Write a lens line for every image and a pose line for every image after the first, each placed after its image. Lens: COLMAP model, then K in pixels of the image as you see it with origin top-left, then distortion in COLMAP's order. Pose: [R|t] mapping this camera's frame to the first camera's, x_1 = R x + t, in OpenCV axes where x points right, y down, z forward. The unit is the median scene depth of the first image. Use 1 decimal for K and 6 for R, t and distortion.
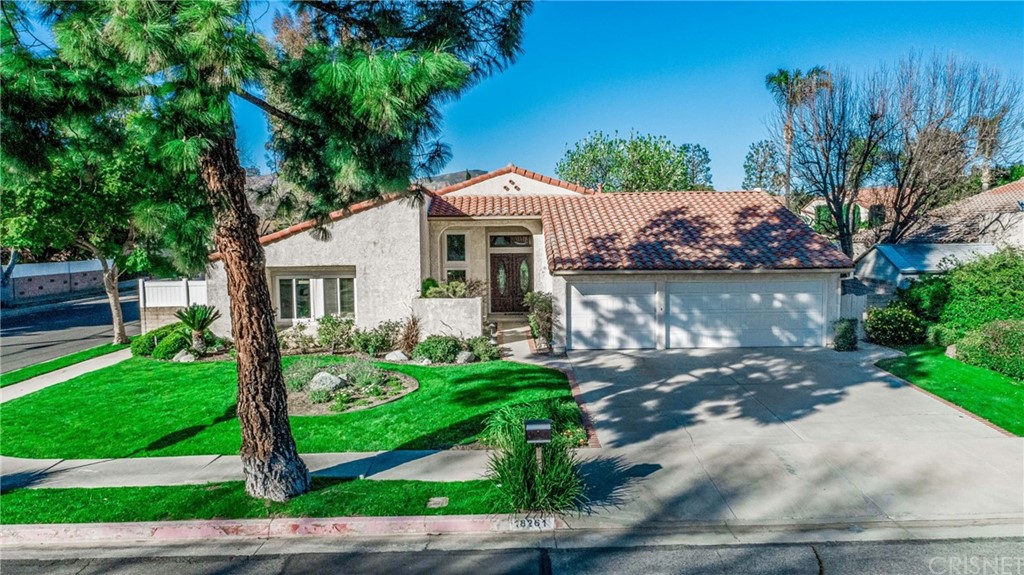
lens RADIAL K [[665.0, 0, 514.9], [0, 665.0, 287.6], [0, 0, 1]] dist [0.001245, 0.005032]
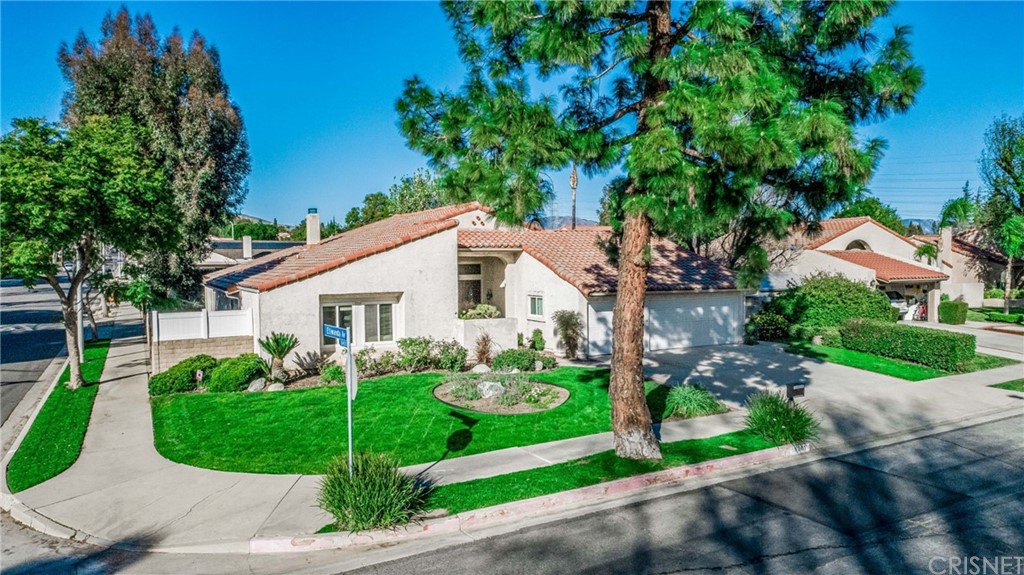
lens RADIAL K [[665.0, 0, 505.4], [0, 665.0, 290.8], [0, 0, 1]] dist [0.001245, 0.005032]
pose [[0.885083, -0.014072, 0.465221, -0.640403], [0.032641, 0.998958, -0.031883, 0.005288], [-0.464287, 0.043405, 0.884620, -0.038508]]
